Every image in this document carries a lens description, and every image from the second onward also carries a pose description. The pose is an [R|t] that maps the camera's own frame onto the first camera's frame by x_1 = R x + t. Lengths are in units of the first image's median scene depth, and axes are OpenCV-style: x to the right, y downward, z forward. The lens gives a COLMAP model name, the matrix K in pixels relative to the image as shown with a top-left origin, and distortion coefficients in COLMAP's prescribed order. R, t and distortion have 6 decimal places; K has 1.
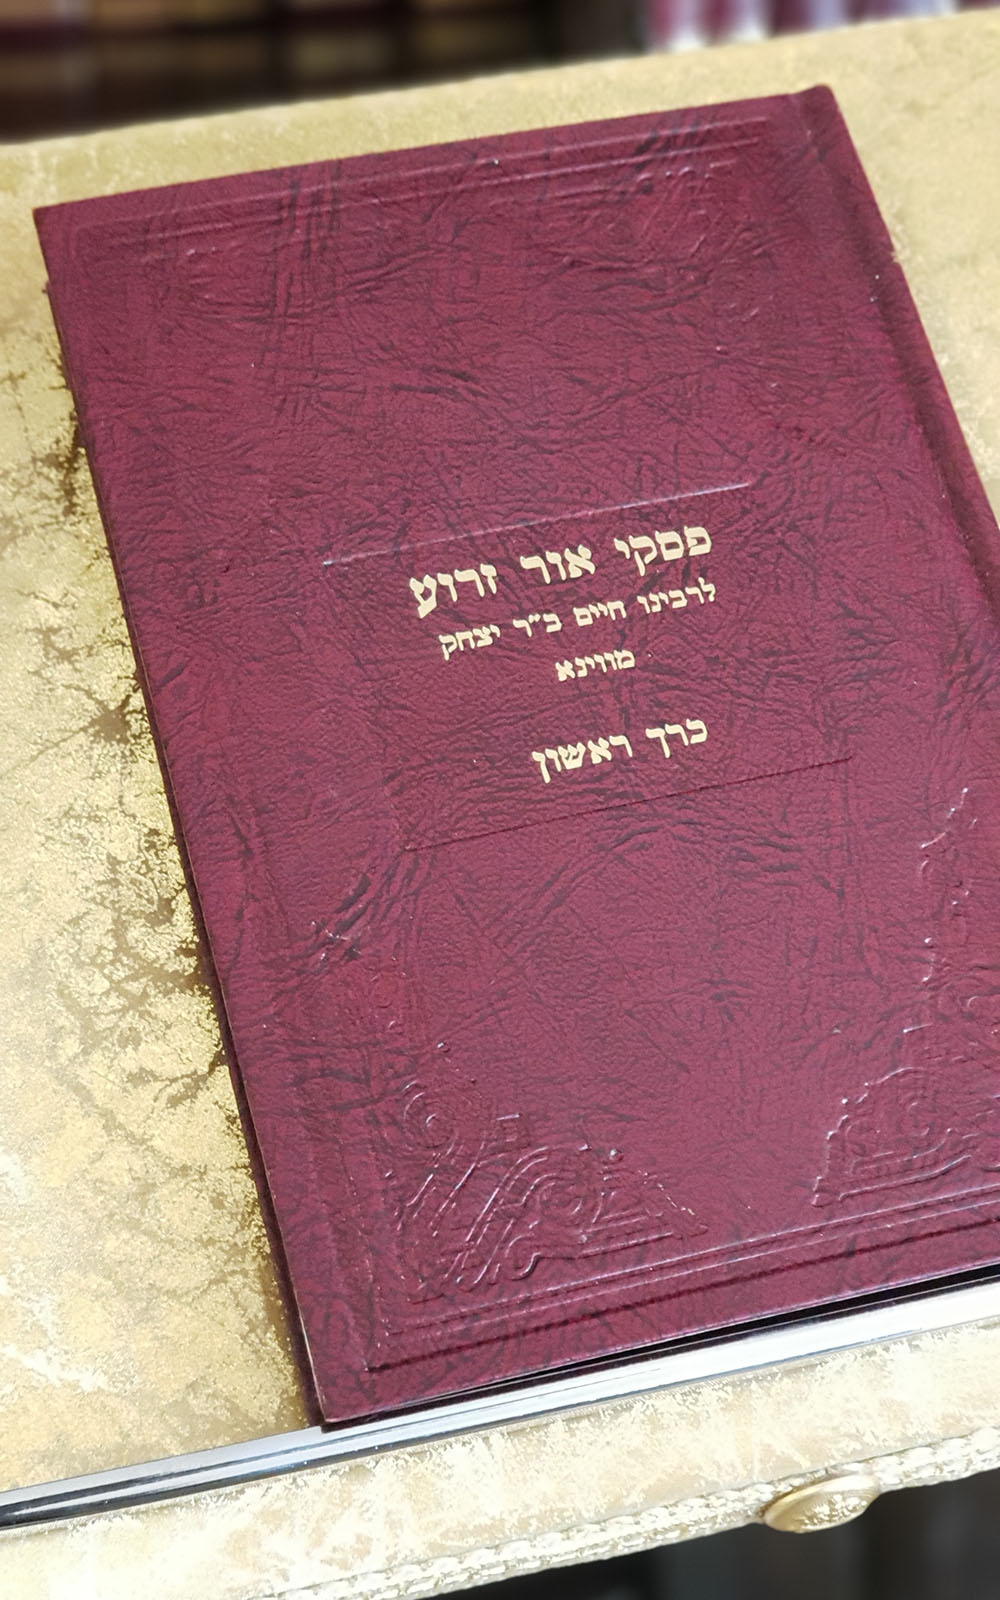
lens RADIAL K [[3132.9, 0, 531.8], [0, 3132.9, 798.0], [0, 0, 1]] dist [0.048334, 0.000000]
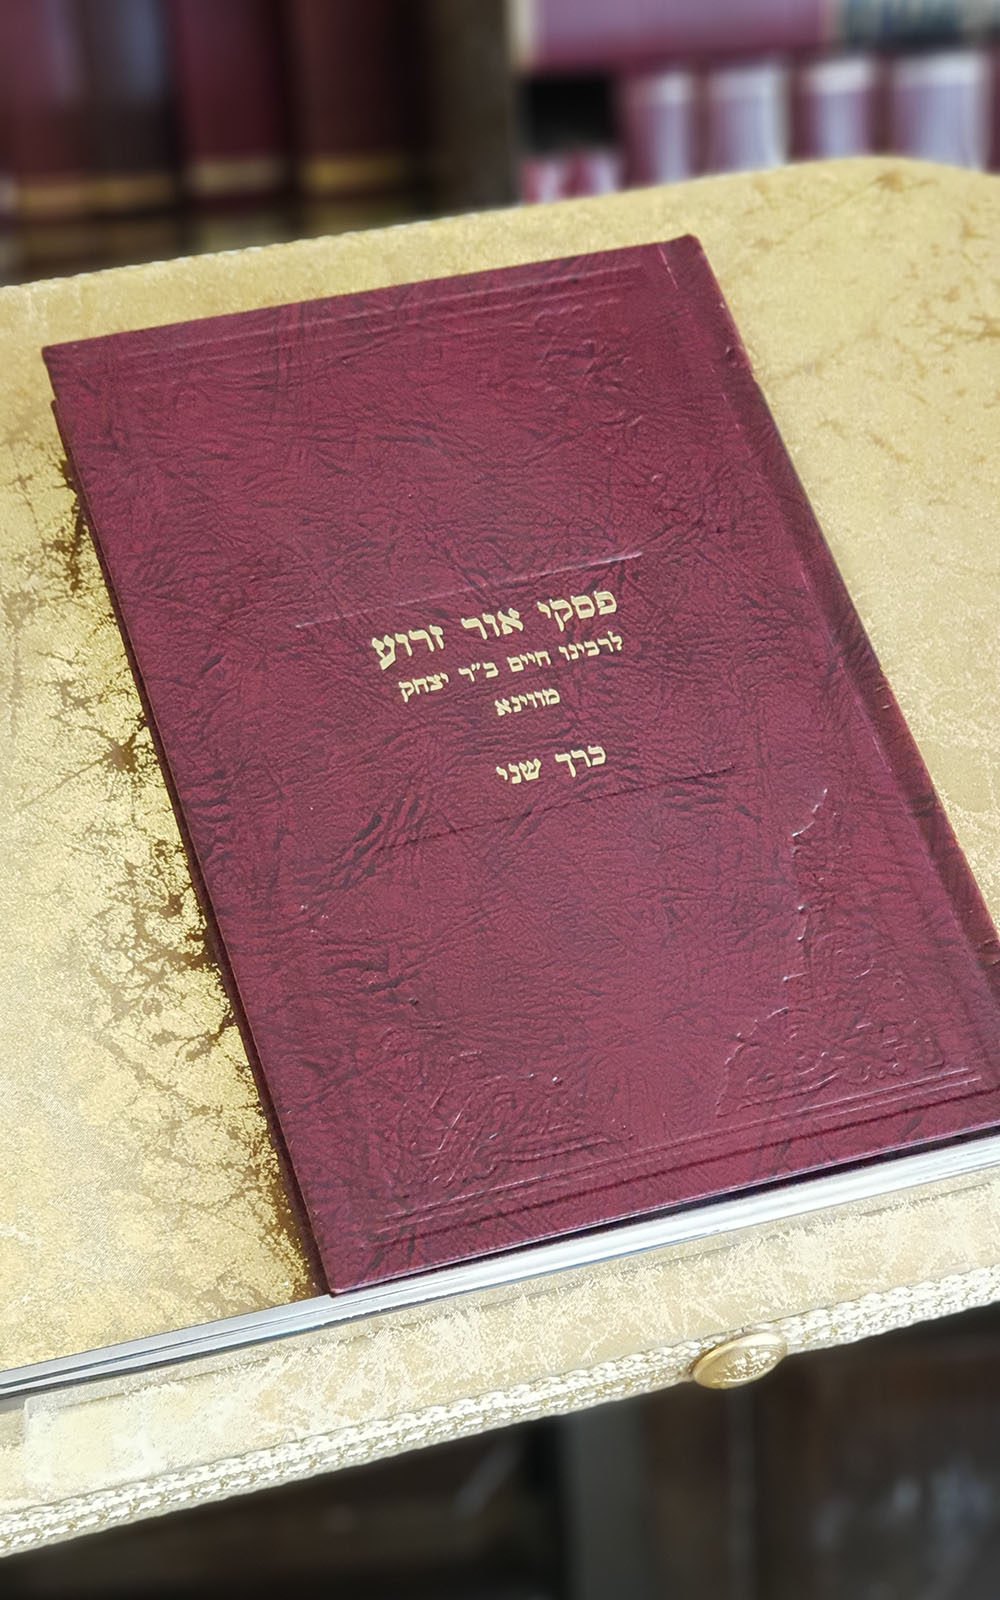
lens RADIAL K [[3132.9, 0, 519.1], [0, 3132.9, 799.1], [0, 0, 1]] dist [0.048334, 0.000000]
pose [[0.998417, -0.031353, 0.046691, -0.042119], [0.034158, 0.997581, -0.060542, 0.076345], [-0.044680, 0.062041, 0.997073, -0.218855]]
